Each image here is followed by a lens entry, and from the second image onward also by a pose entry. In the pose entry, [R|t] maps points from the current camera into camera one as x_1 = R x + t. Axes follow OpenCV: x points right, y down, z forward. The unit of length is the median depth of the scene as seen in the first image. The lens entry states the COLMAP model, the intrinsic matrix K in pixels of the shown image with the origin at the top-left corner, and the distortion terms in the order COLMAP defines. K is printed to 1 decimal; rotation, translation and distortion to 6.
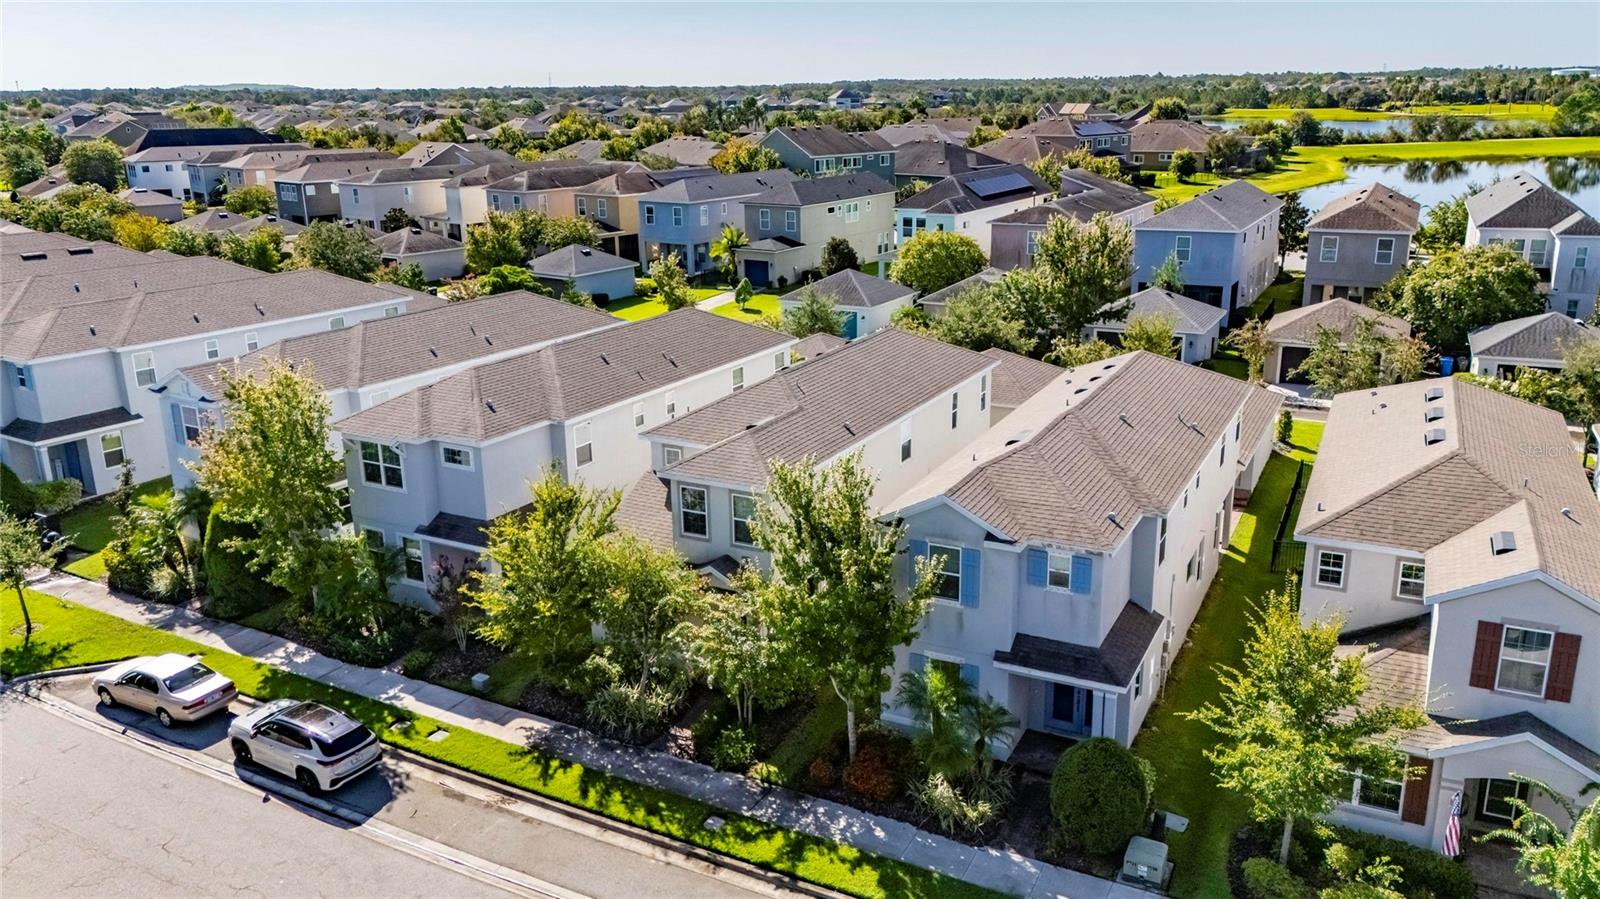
lens RADIAL K [[1188.6, 0, 805.0], [0, 1188.6, 446.8], [0, 0, 1]] dist [0.074975, -0.083102]
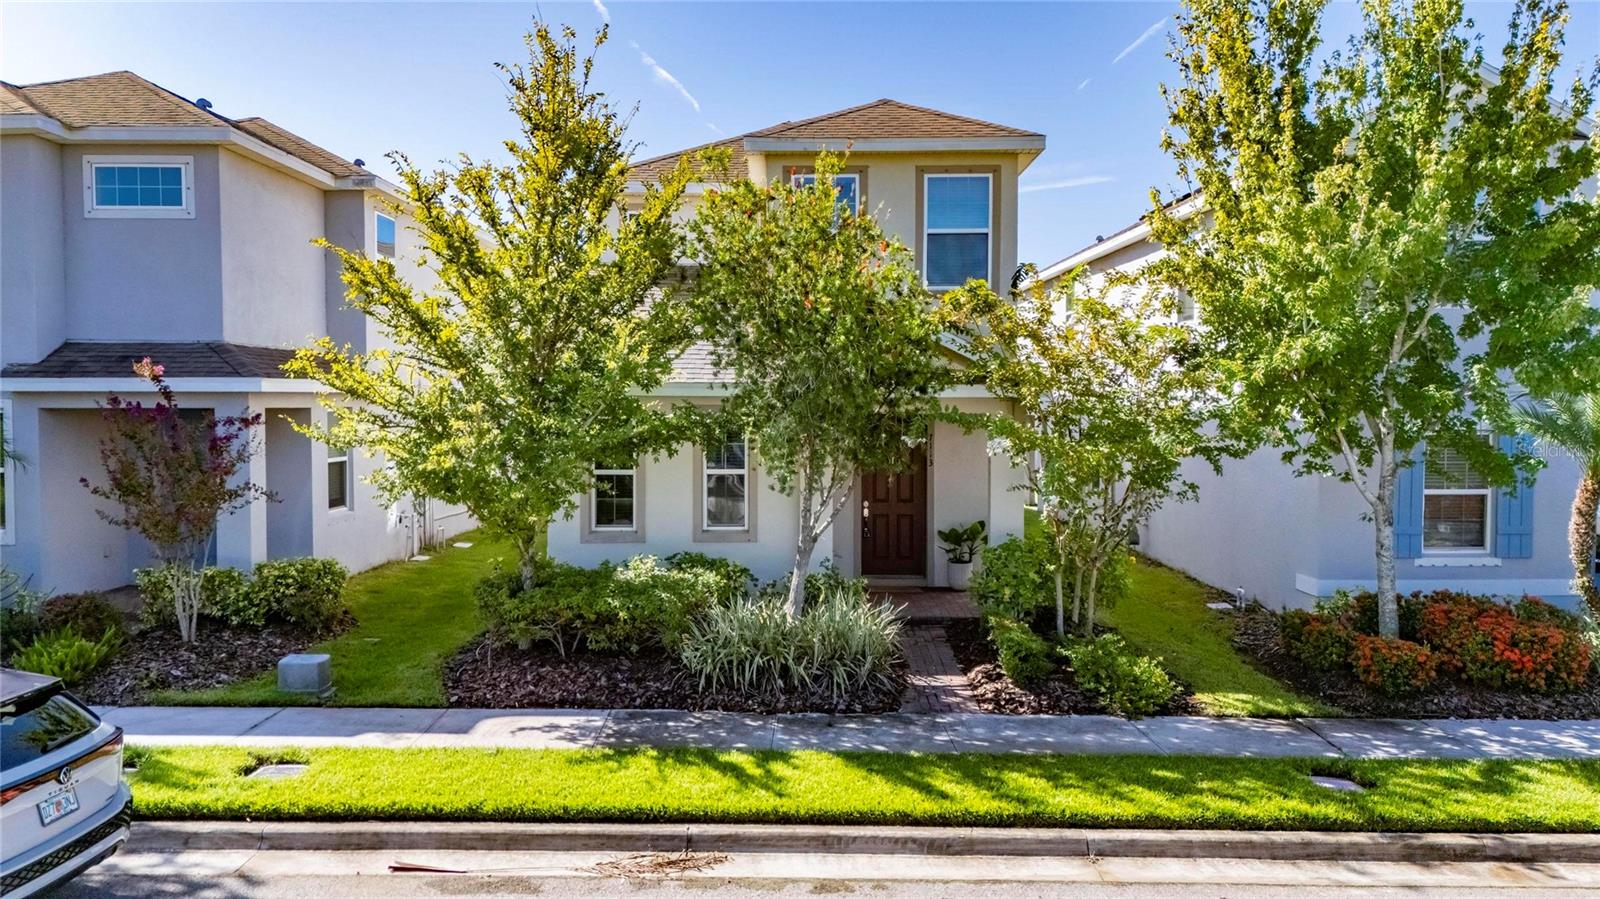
lens RADIAL K [[1175.5, 0, 801.4], [0, 1175.5, 449.1], [0, 0, 1]] dist [0.067846, -0.066452]
pose [[0.881941, -0.005951, 0.471323, -0.320146], [0.121302, 0.969108, -0.214744, 0.235351], [-0.455485, 0.246564, 0.855418, 0.644032]]
